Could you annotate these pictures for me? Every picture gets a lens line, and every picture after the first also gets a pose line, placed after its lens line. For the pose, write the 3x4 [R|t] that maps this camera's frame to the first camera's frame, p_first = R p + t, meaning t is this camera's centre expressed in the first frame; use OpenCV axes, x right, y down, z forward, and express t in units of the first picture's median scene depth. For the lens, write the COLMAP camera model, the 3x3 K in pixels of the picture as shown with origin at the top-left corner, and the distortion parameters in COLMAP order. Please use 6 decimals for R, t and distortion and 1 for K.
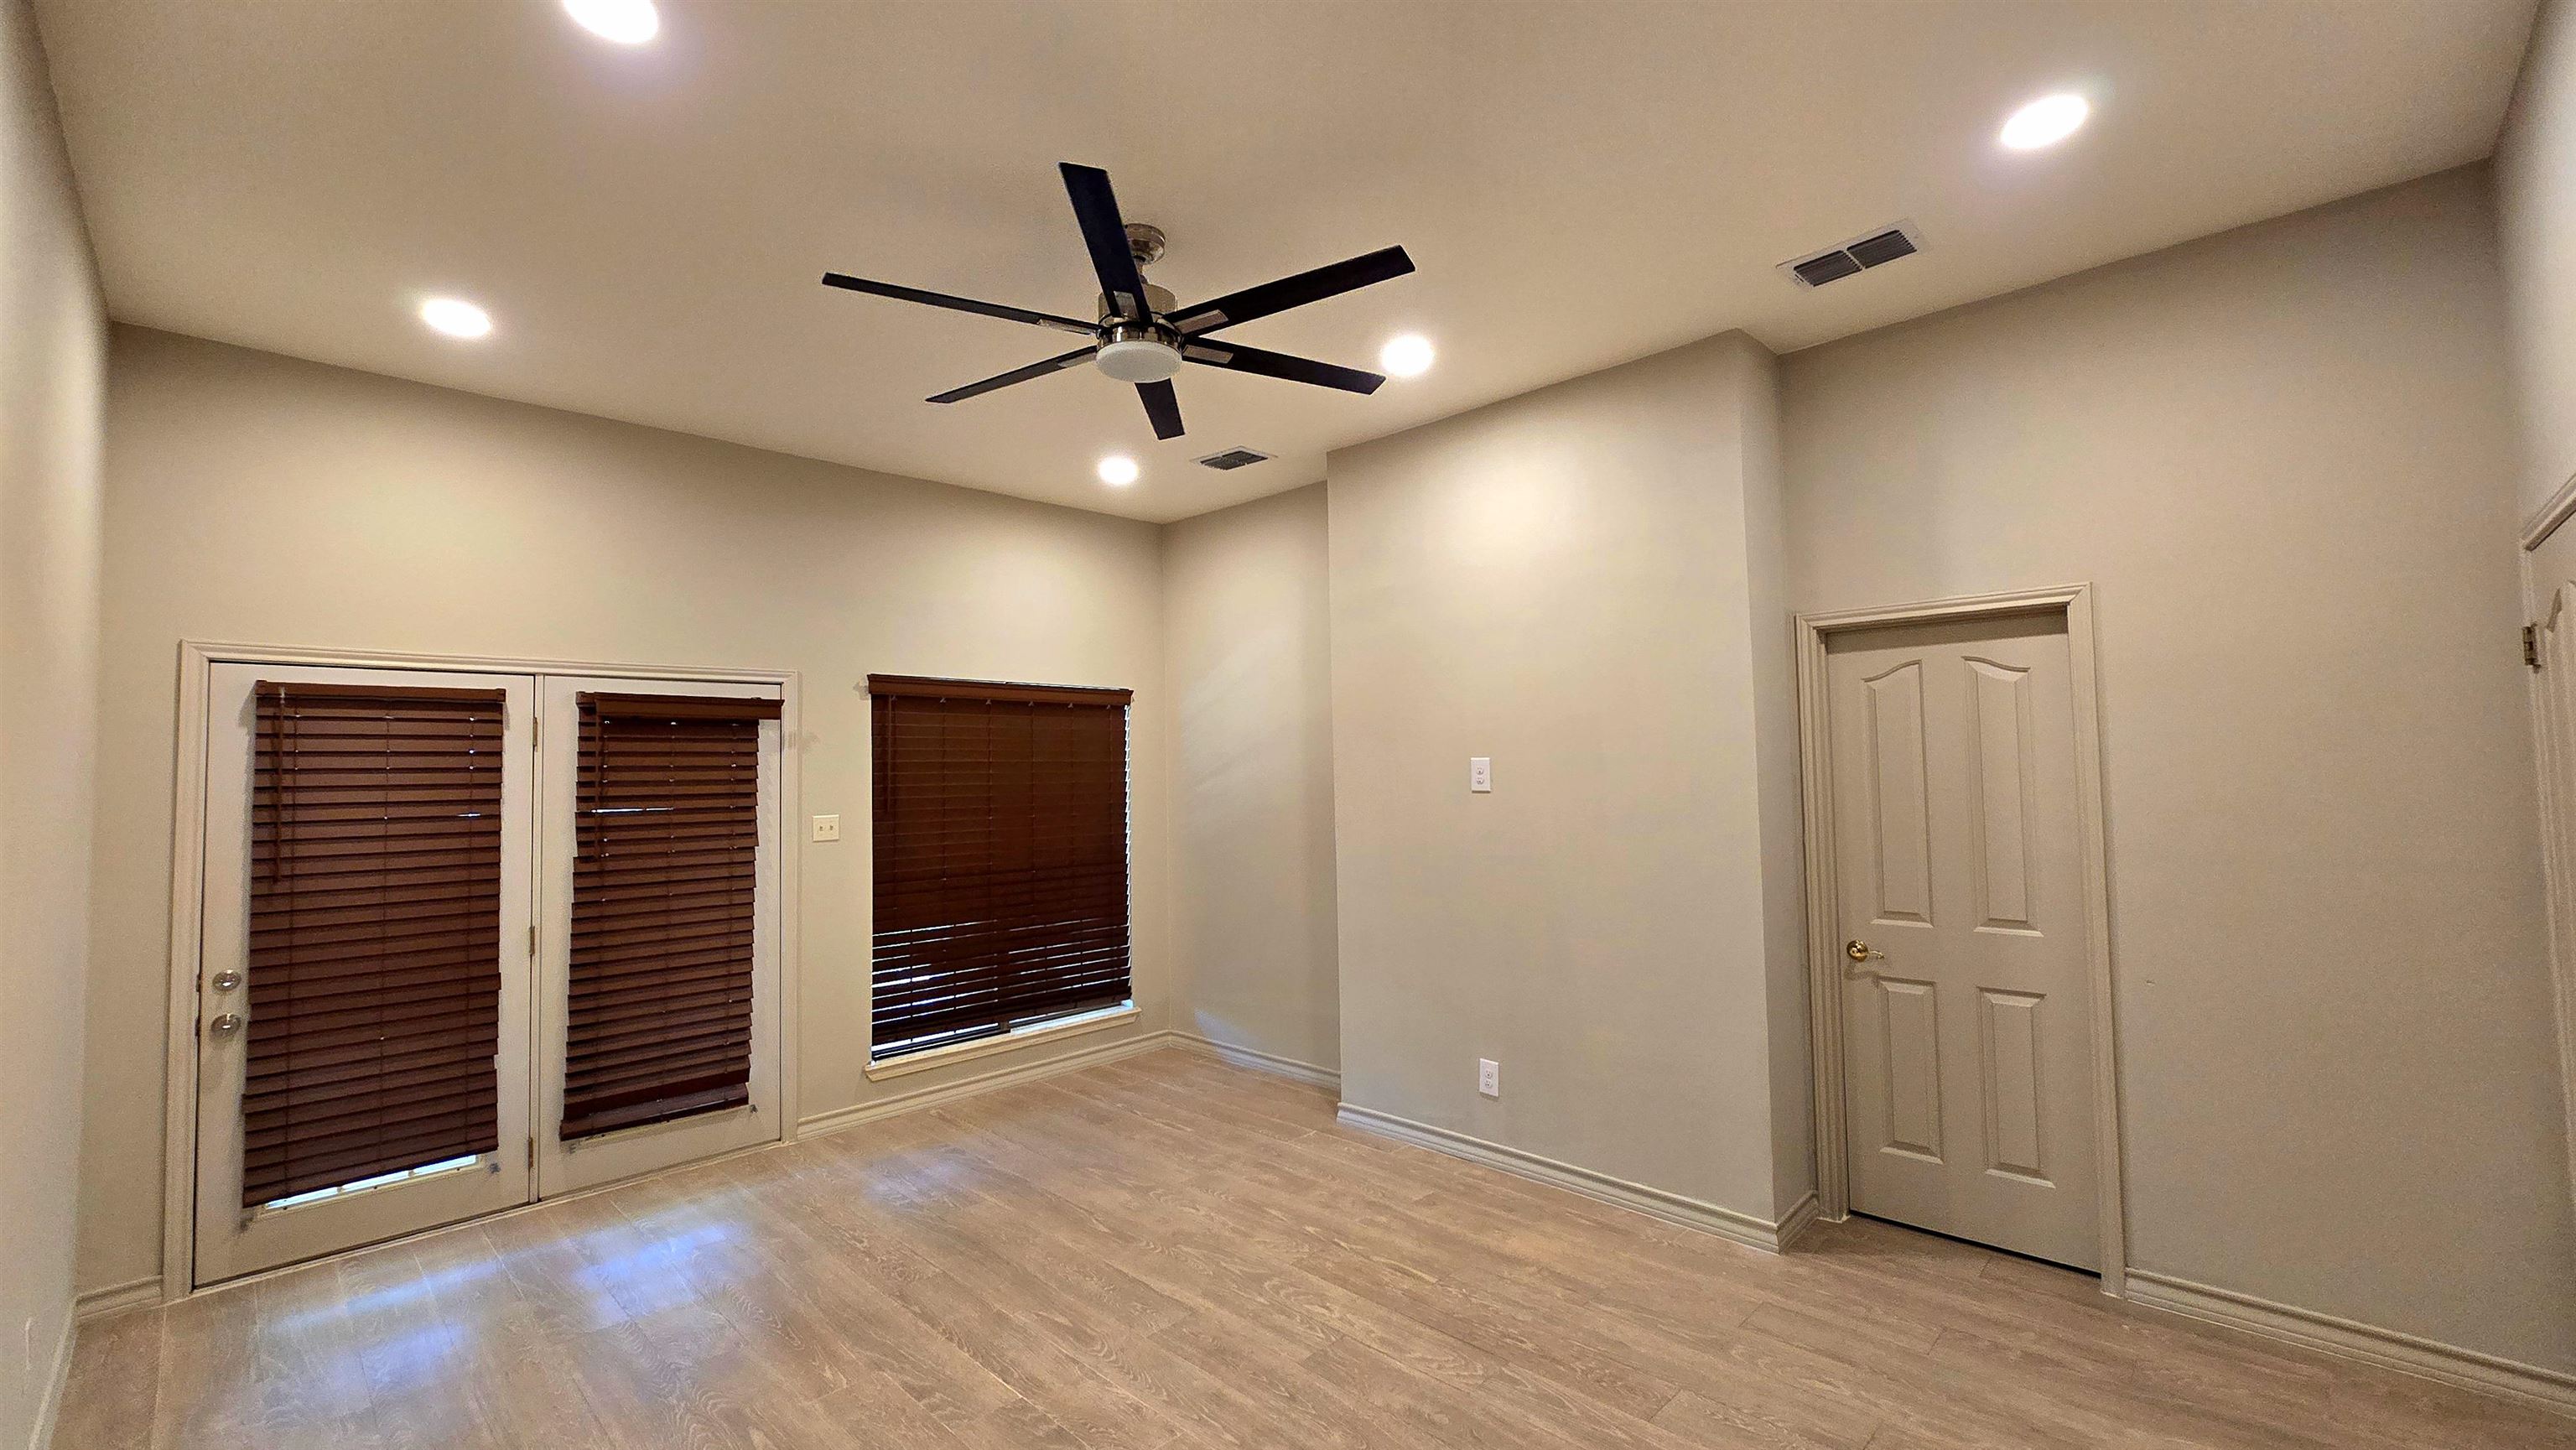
lens RADIAL K [[1052.1, 0, 1281.1], [0, 1052.1, 721.1], [0, 0, 1]] dist [-0.008657, 0.003375]
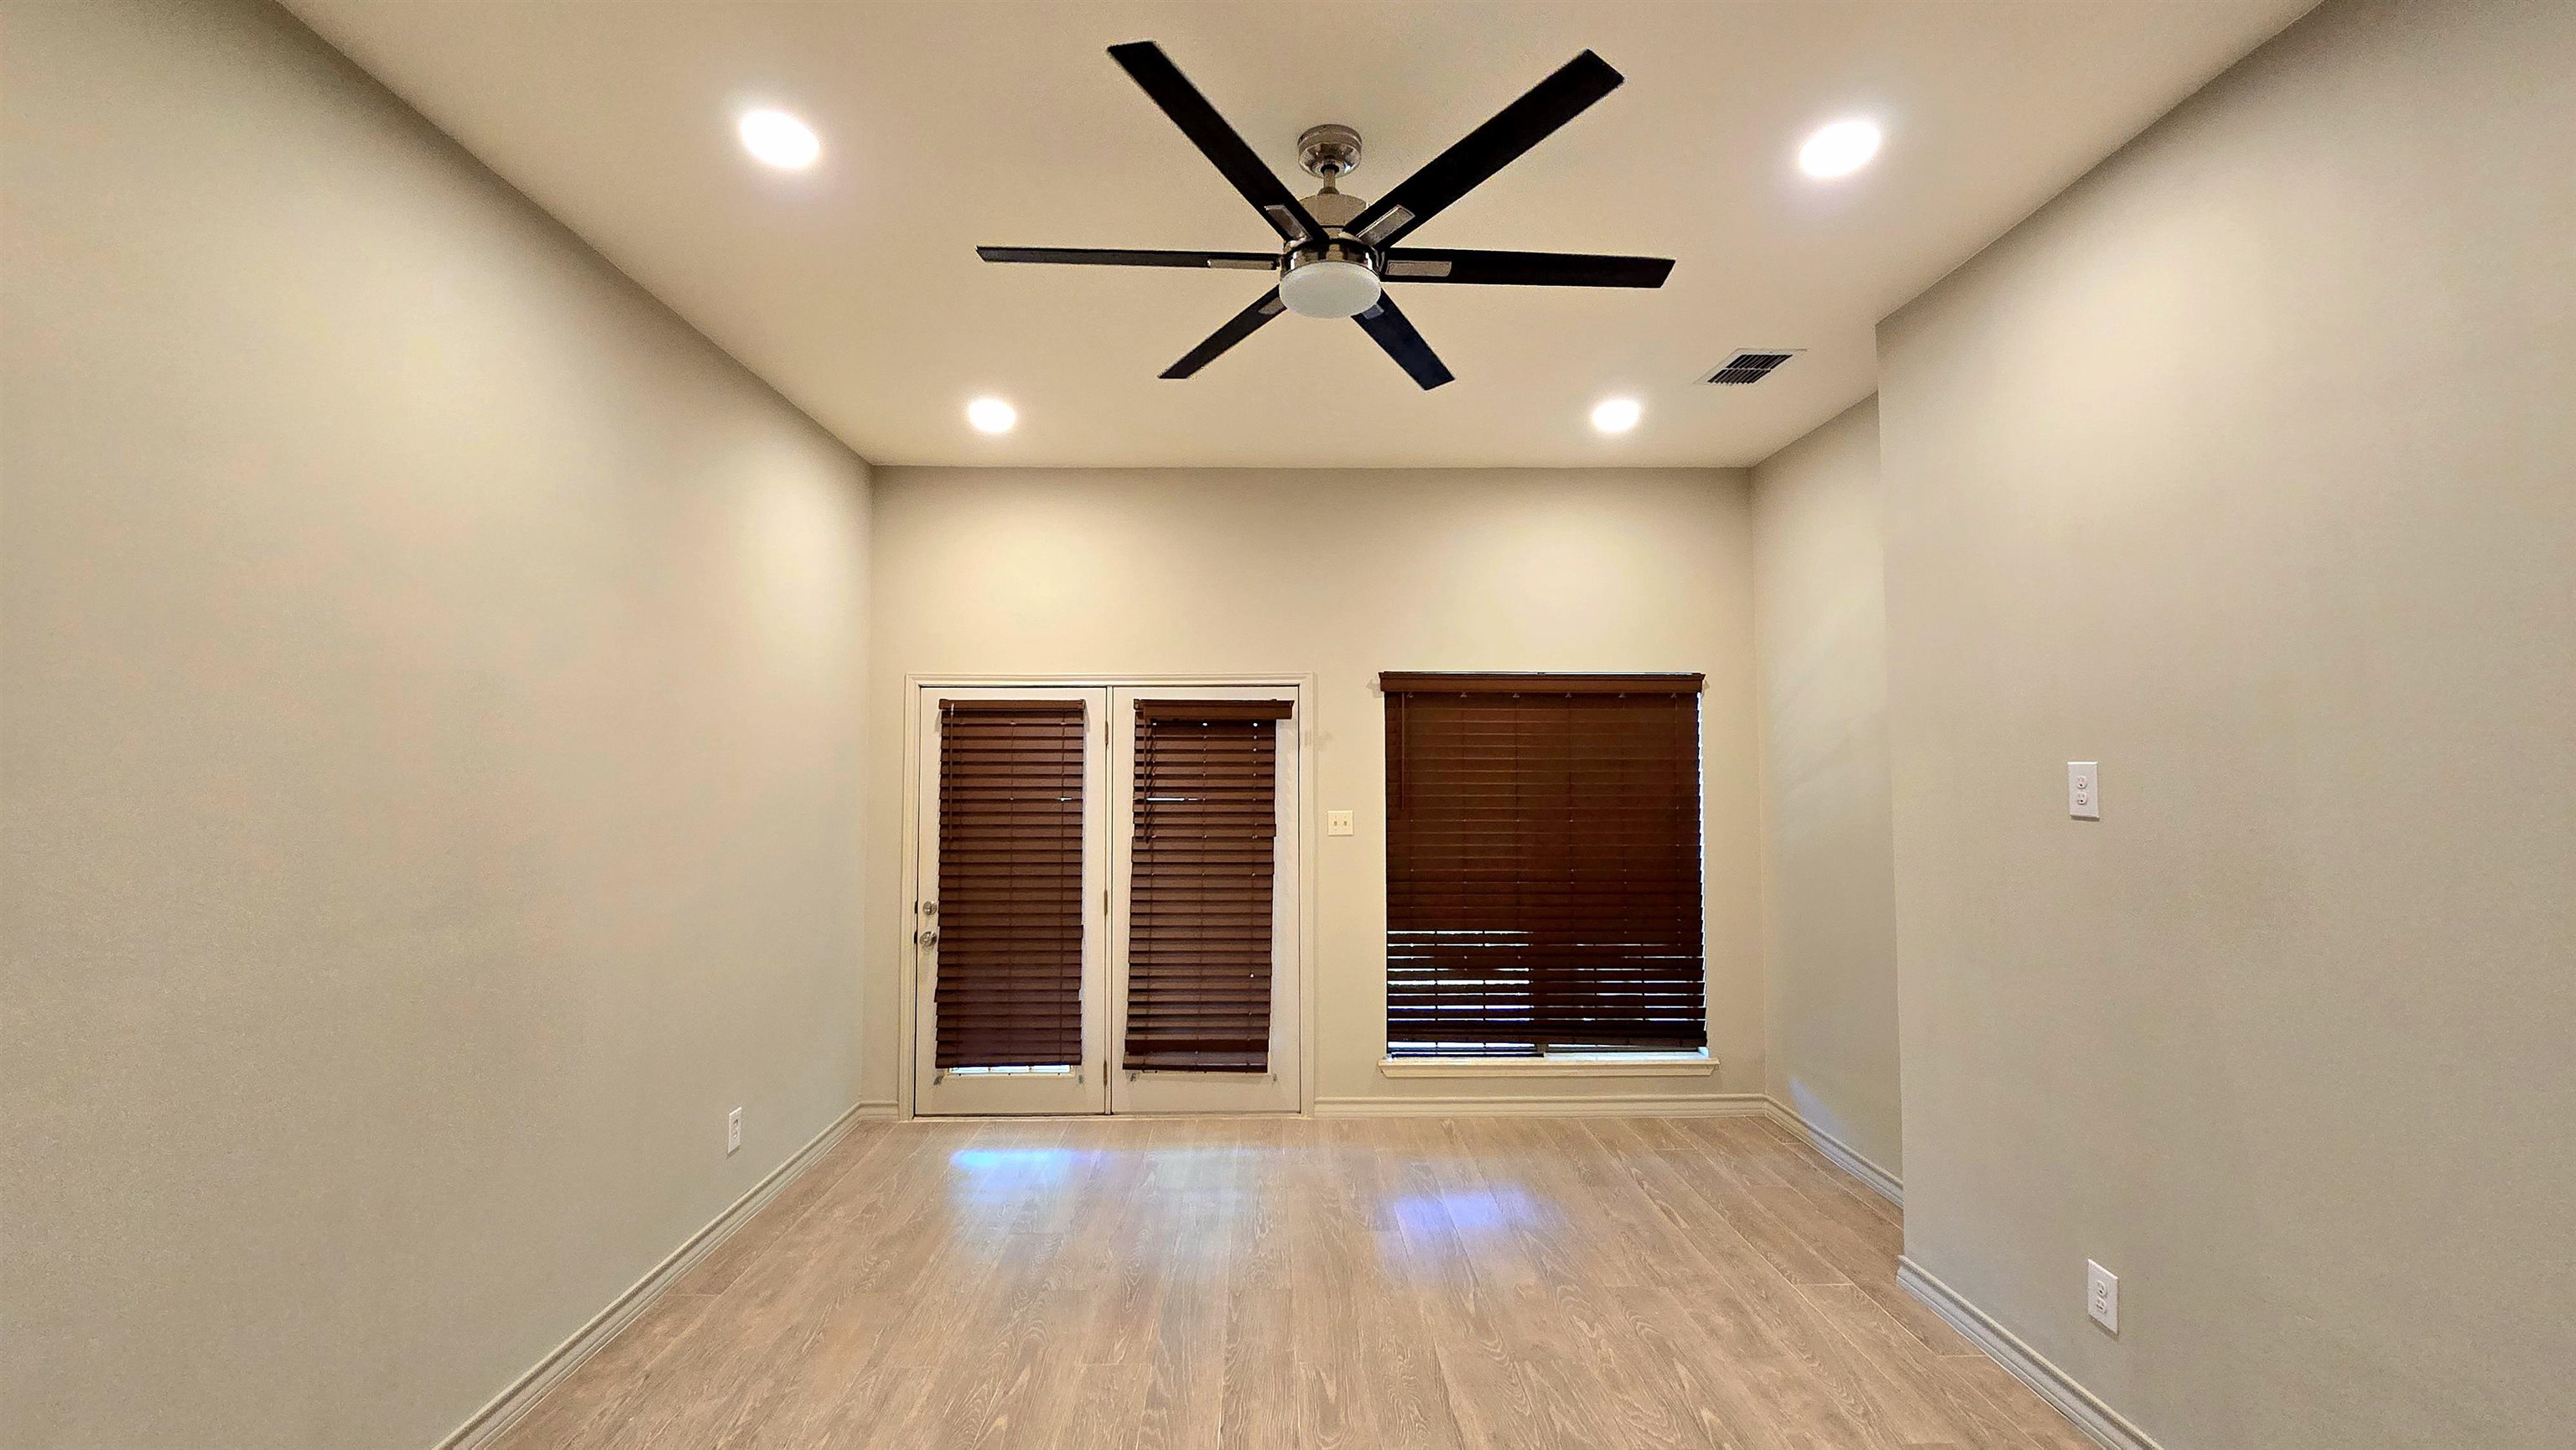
lens RADIAL K [[1052.1, 0, 1287.2], [0, 1052.1, 717.6], [0, 0, 1]] dist [-0.008657, 0.003375]
pose [[0.712297, -0.019078, -0.701619, 0.297254], [0.021043, 0.999762, -0.005821, 0.003578], [0.701563, -0.010618, 0.712528, 0.257708]]
